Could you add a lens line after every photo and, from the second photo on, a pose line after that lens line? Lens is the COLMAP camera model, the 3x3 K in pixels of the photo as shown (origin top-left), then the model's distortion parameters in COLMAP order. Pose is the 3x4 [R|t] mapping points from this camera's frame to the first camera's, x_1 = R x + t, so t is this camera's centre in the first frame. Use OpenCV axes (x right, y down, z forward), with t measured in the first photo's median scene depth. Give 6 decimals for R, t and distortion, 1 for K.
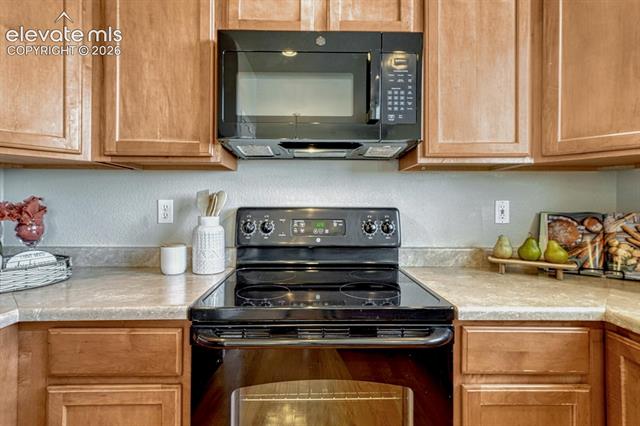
lens RADIAL K [[309.6, 0, 315.4], [0, 309.6, 204.8], [0, 0, 1]] dist [-0.005420, 0.000418]
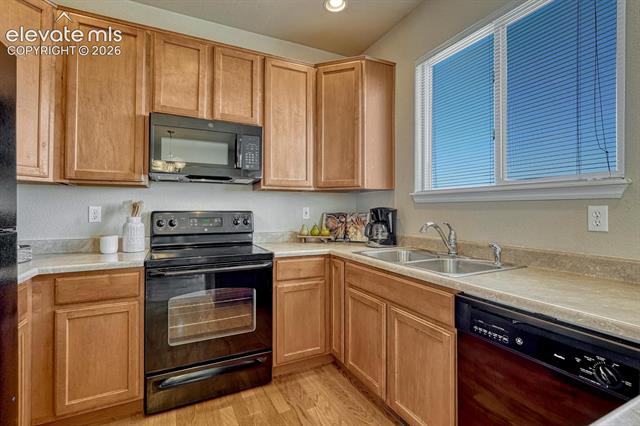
lens RADIAL K [[299.3, 0, 326.7], [0, 299.3, 209.0], [0, 0, 1]] dist [-0.008711, -0.000439]
pose [[0.892187, -0.001211, 0.451664, -0.173092], [0.001314, 0.999999, 0.000086, -0.002714], [-0.451664, 0.000517, 0.892188, -0.962614]]
